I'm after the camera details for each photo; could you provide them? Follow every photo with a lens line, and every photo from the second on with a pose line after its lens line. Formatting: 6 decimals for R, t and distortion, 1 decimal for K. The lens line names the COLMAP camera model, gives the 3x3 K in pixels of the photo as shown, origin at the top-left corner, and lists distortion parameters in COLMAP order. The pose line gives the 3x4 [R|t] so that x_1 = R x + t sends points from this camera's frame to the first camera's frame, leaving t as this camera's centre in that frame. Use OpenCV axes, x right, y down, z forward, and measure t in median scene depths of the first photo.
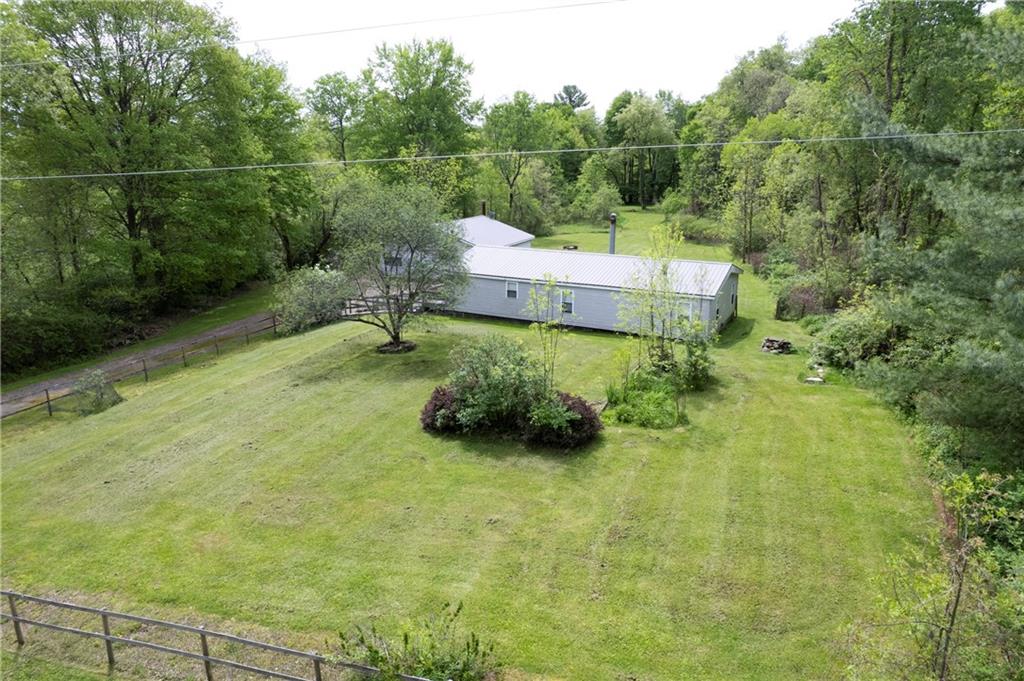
lens RADIAL K [[652.2, 0, 520.5], [0, 652.2, 332.8], [0, 0, 1]] dist [-0.071265, 0.065722]
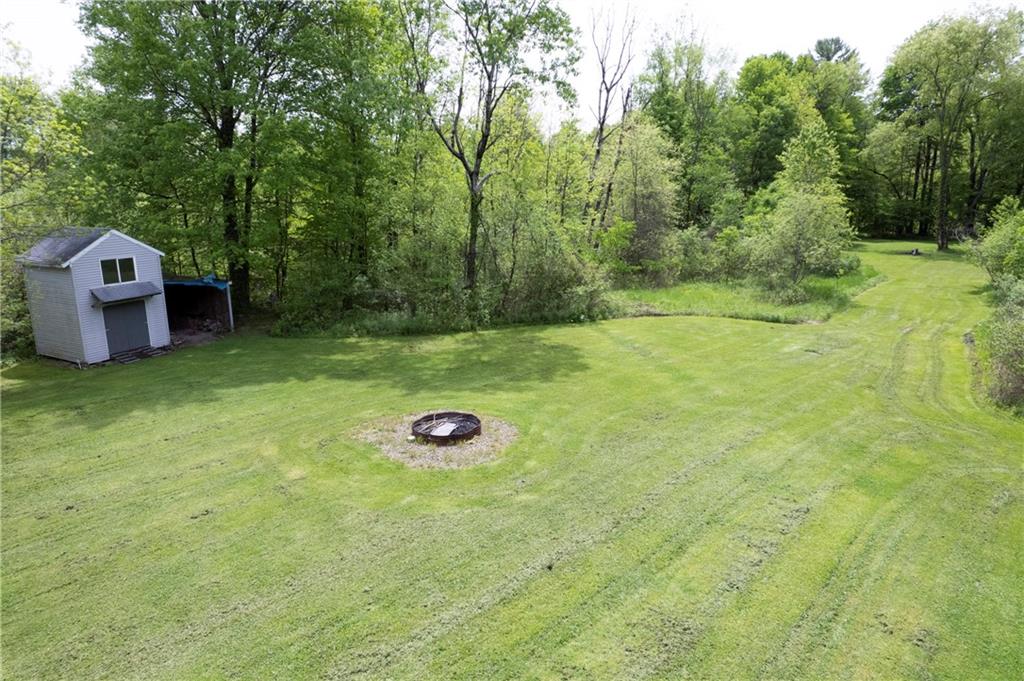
lens RADIAL K [[652.2, 0, 520.5], [0, 652.2, 332.8], [0, 0, 1]] dist [-0.071265, 0.065722]
pose [[0.909185, 0.095130, -0.405380, 0.101702], [-0.109596, 0.993897, -0.012564, -0.086606], [0.401711, 0.055851, 0.914062, 0.430767]]
